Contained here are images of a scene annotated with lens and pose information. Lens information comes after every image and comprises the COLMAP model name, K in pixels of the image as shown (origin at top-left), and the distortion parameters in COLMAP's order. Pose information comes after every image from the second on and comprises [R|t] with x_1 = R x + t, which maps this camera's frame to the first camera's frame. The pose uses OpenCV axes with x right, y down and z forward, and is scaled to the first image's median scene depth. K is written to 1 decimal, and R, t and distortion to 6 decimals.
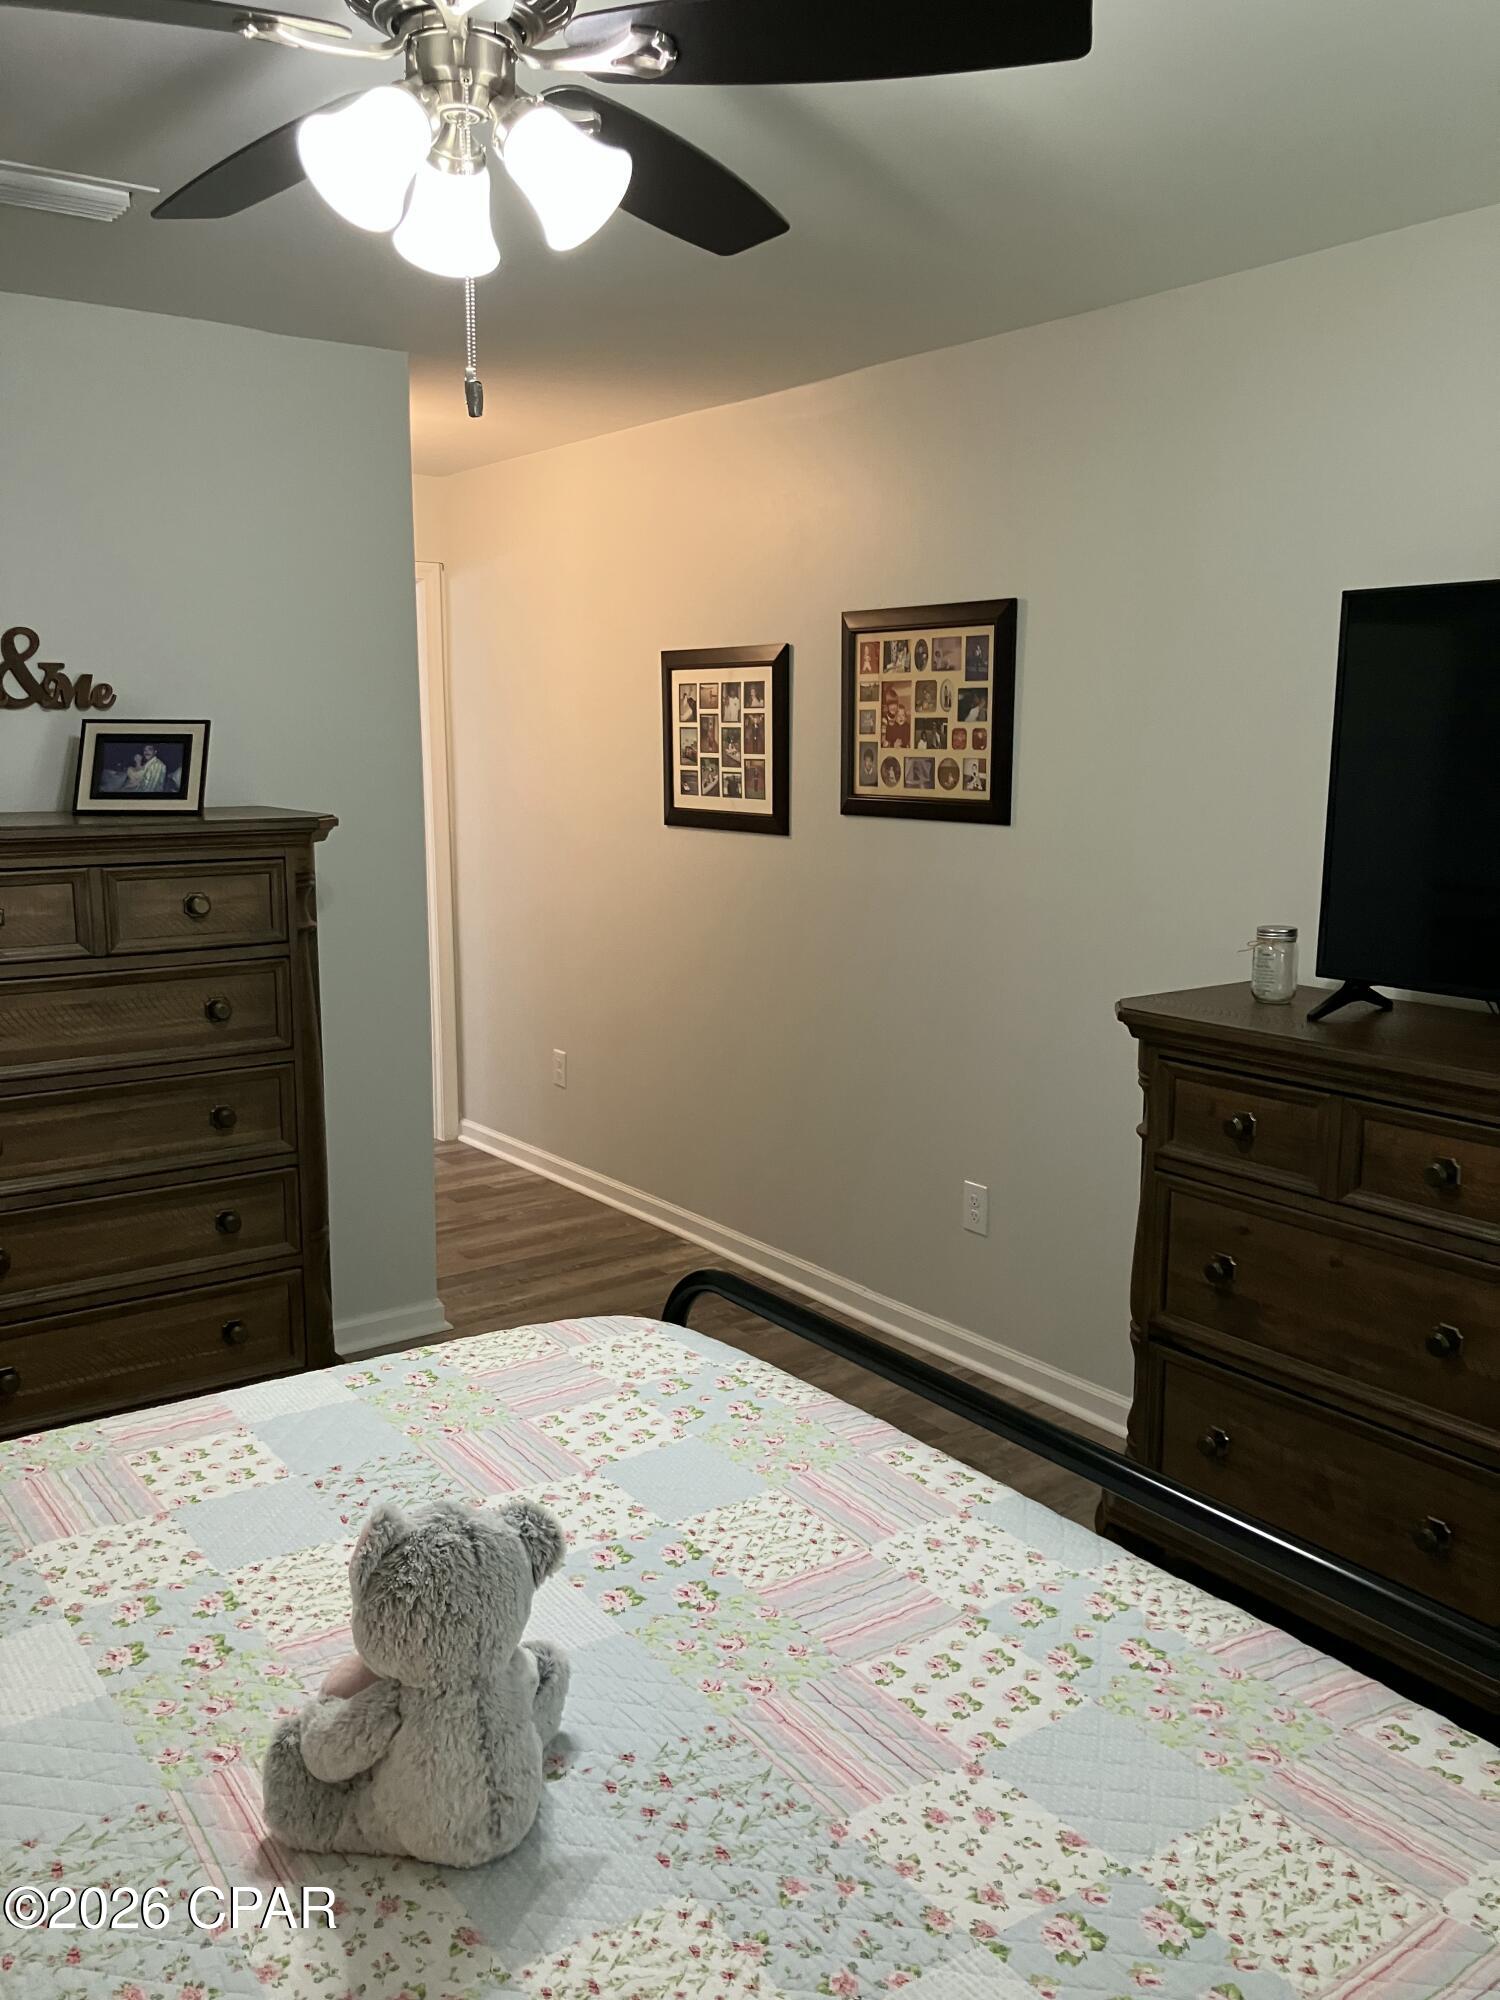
lens RADIAL K [[1666.1, 0, 750.0], [0, 1666.1, 1000.0], [0, 0, 1]] dist [0.003924, 0.007596]
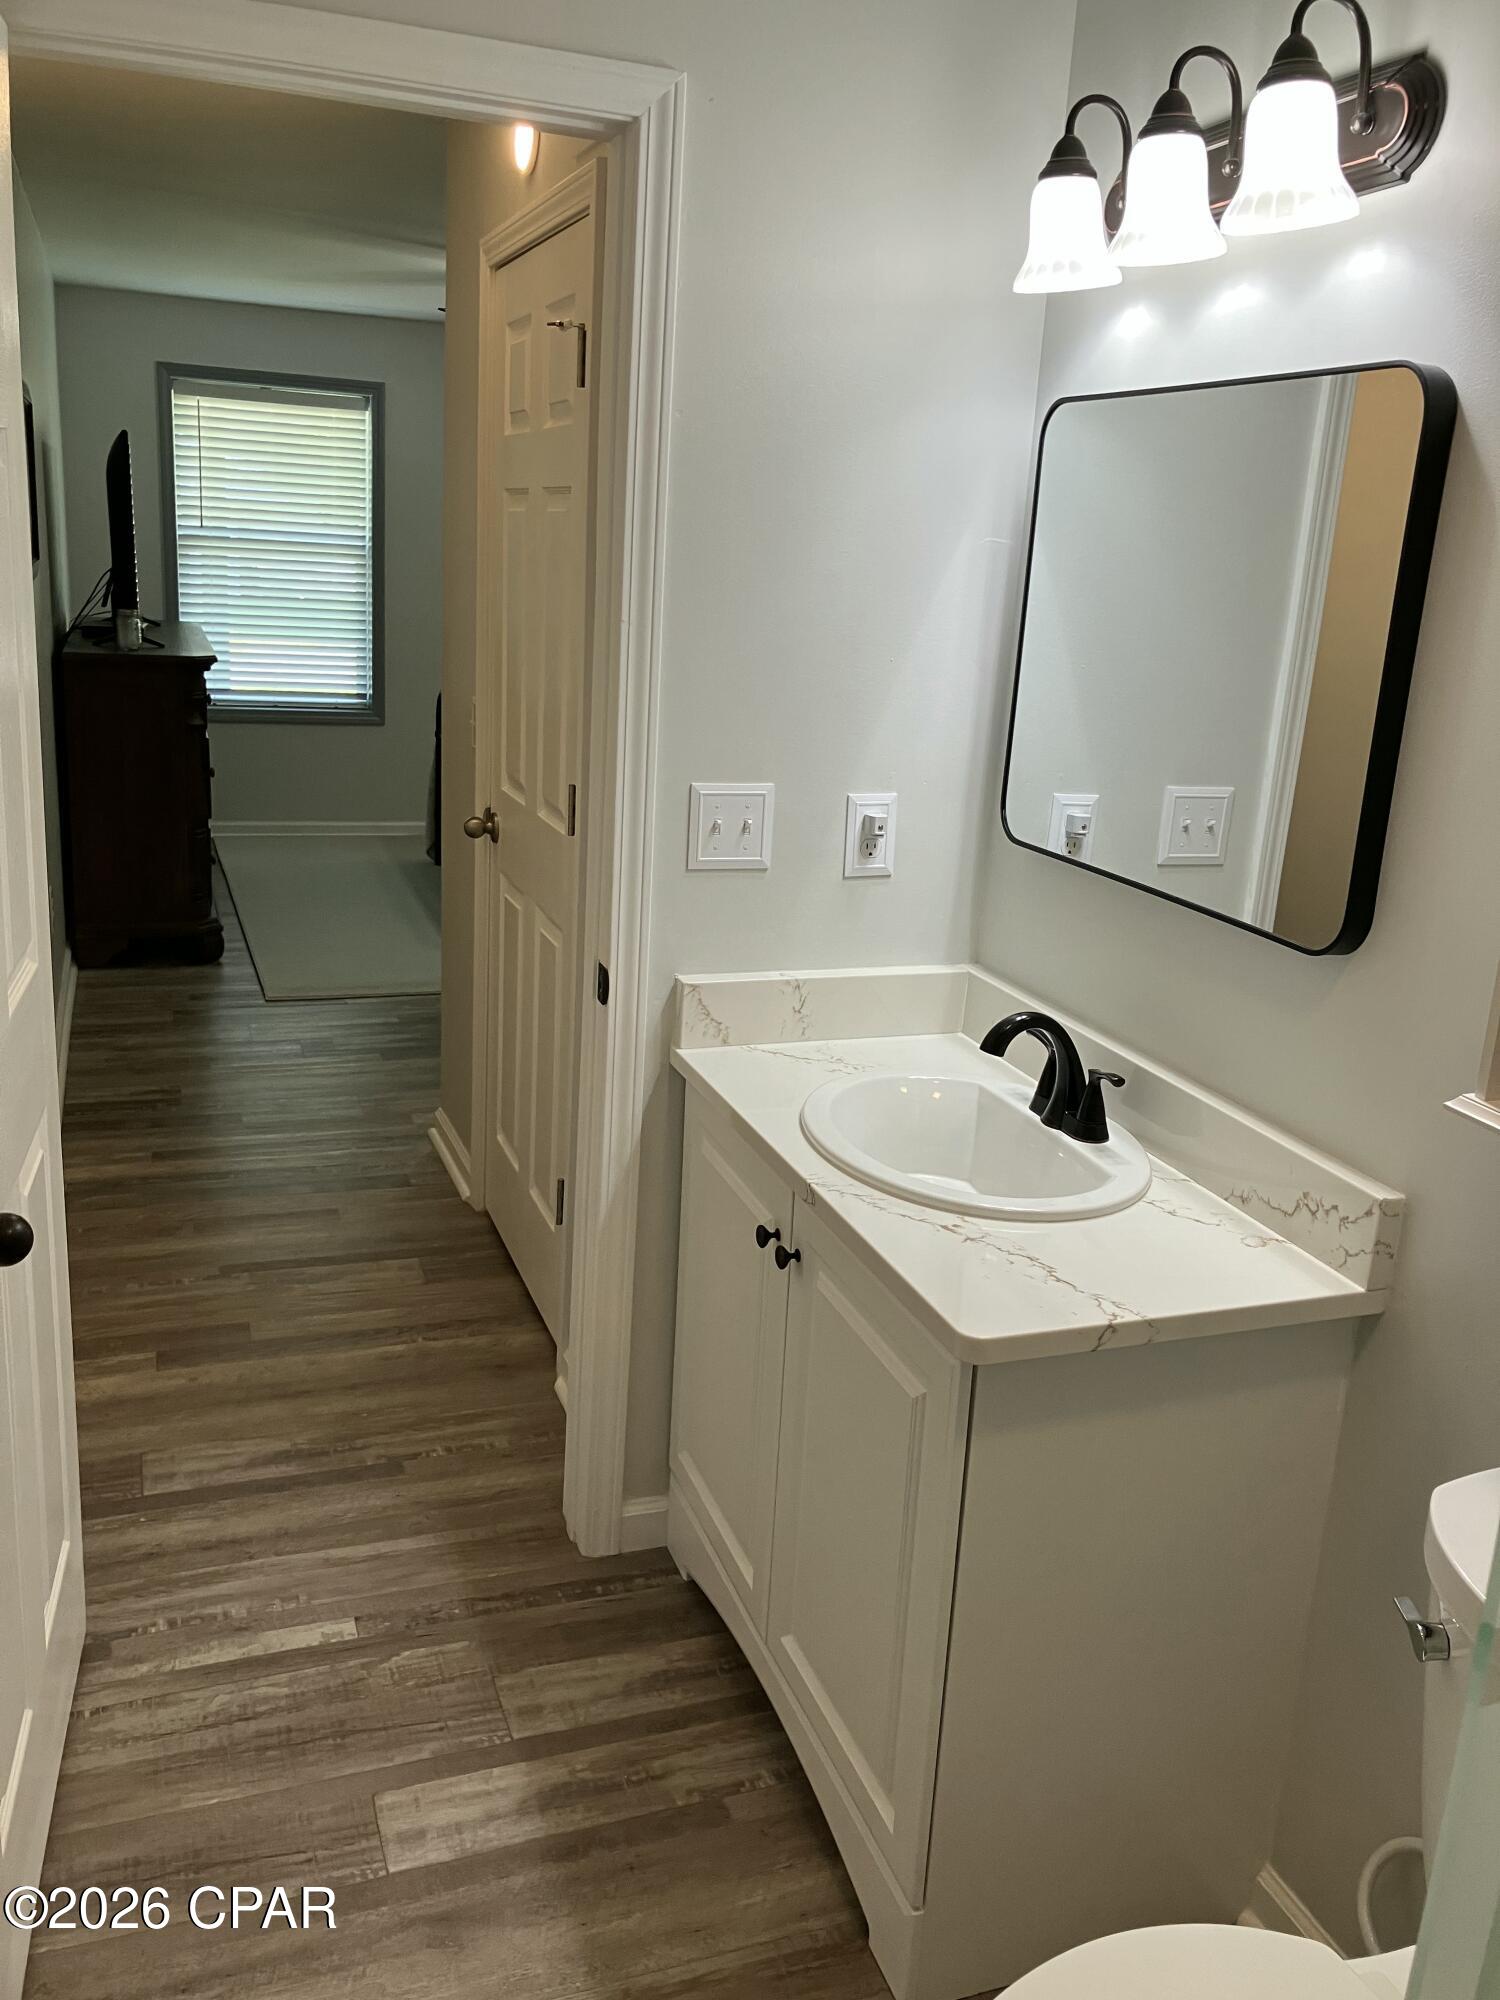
lens RADIAL K [[1666.1, 0, 750.0], [0, 1666.1, 1000.0], [0, 0, 1]] dist [0.003924, 0.007596]
pose [[-0.953892, -0.139167, 0.265937, -0.646095], [-0.016996, 0.909638, 0.415055, -0.311603], [-0.299668, 0.391397, -0.870062, 1.874389]]
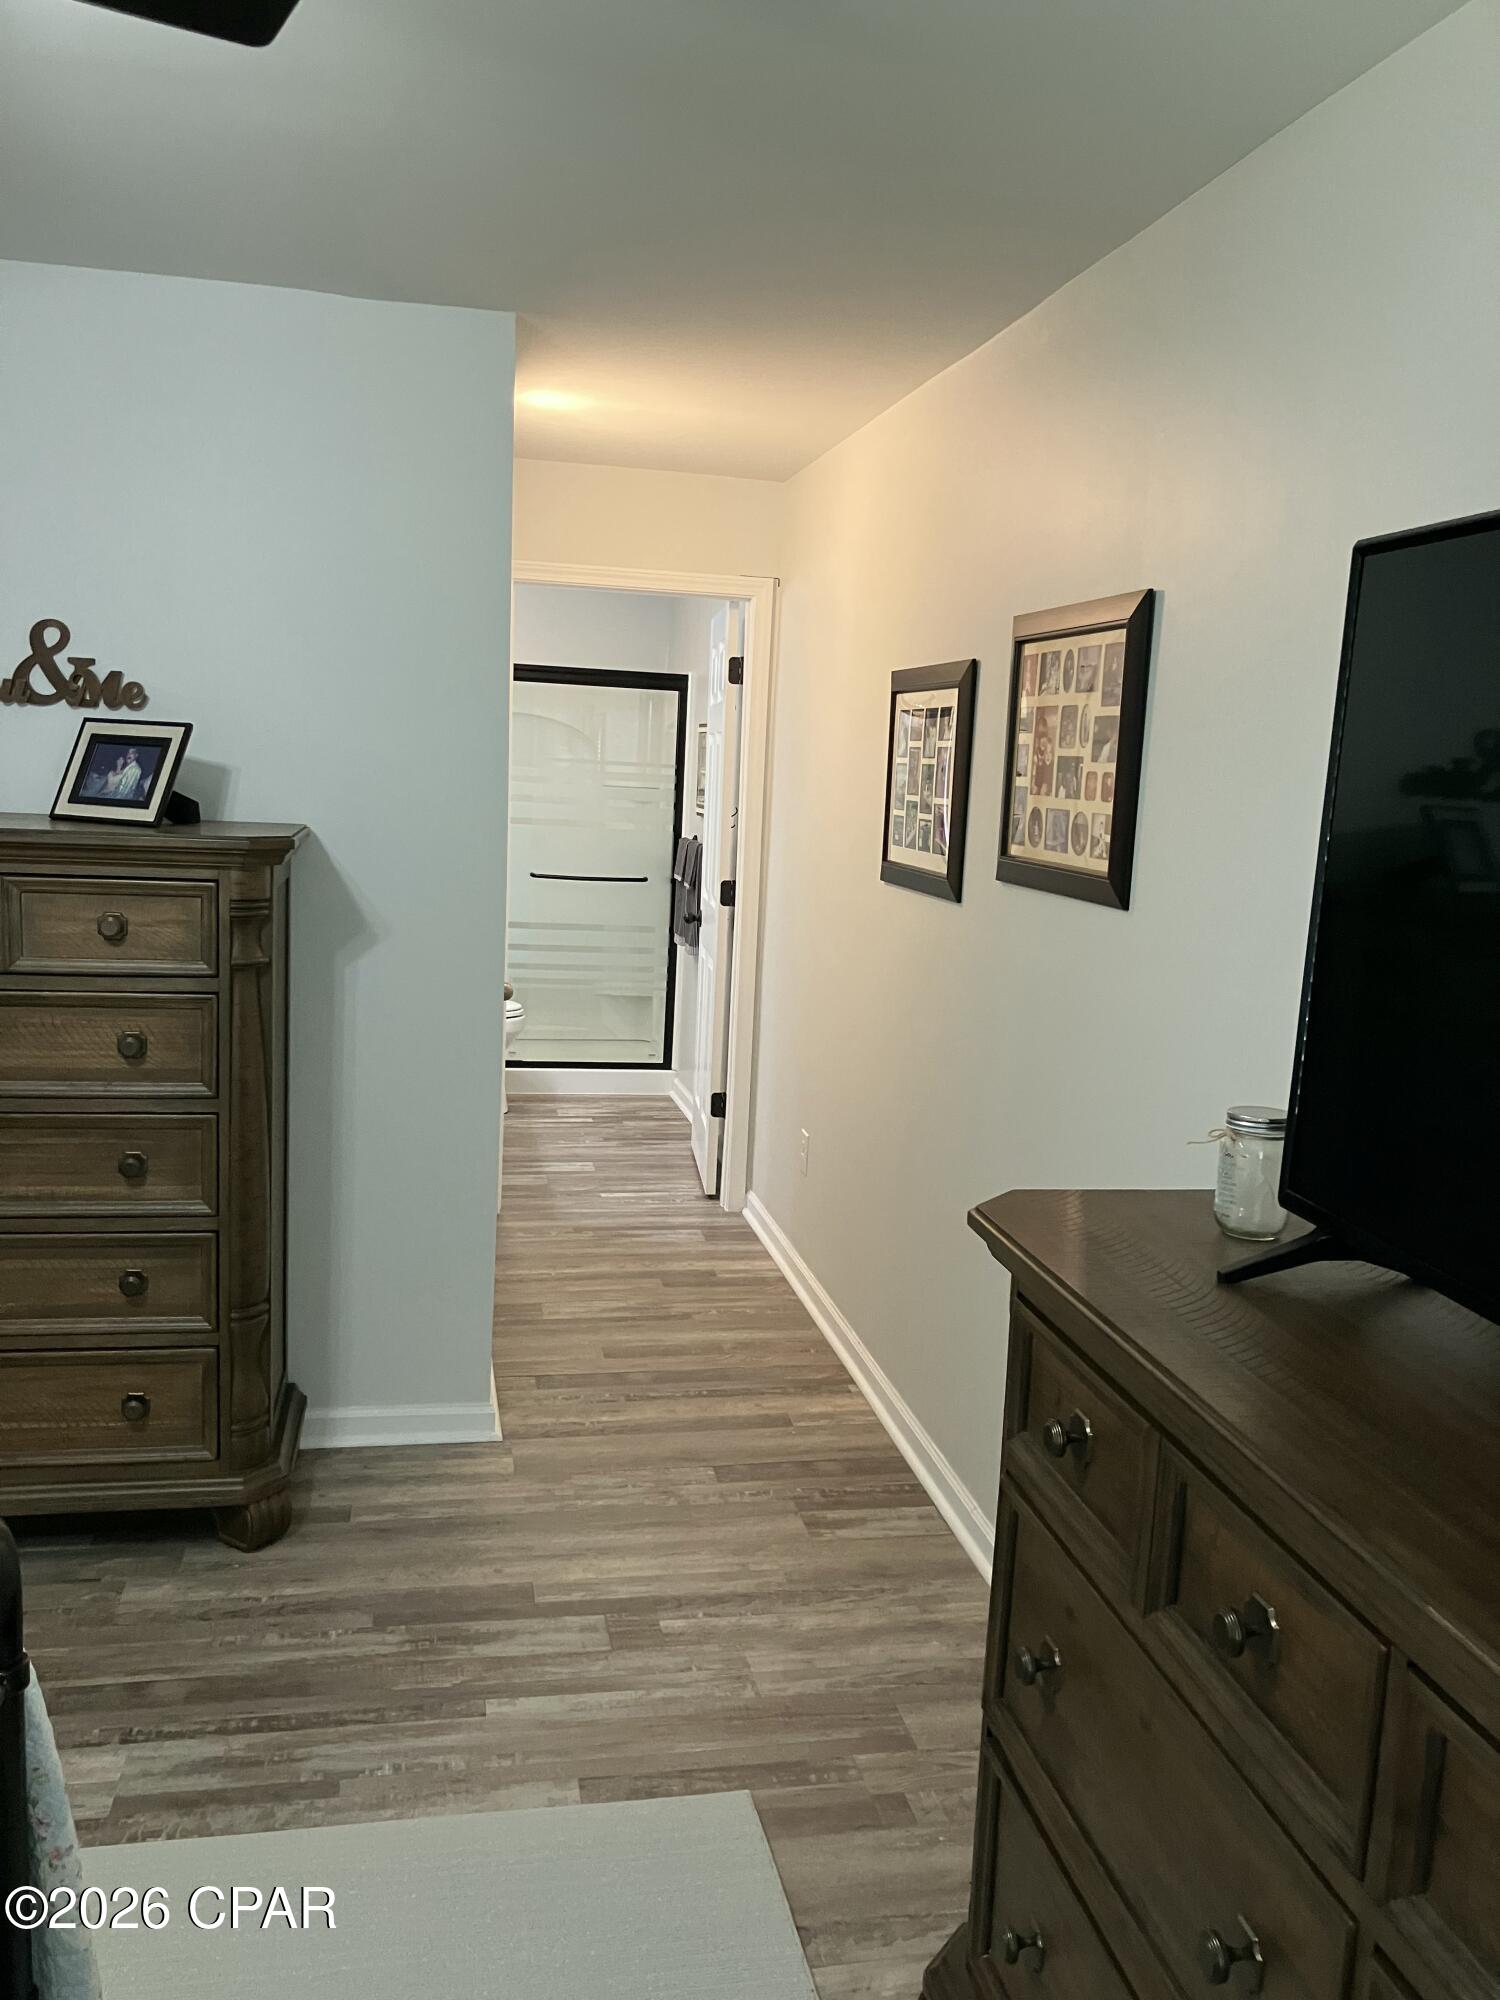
lens RADIAL K [[1637.5, 0, 755.8], [0, 1637.5, 984.8], [0, 0, 1]] dist [0.023618, -0.003213]
pose [[0.900566, 0.097213, -0.423709, 0.294365], [-0.112359, 0.993609, -0.010843, -0.045551], [0.419947, 0.057373, 0.905733, 0.290486]]
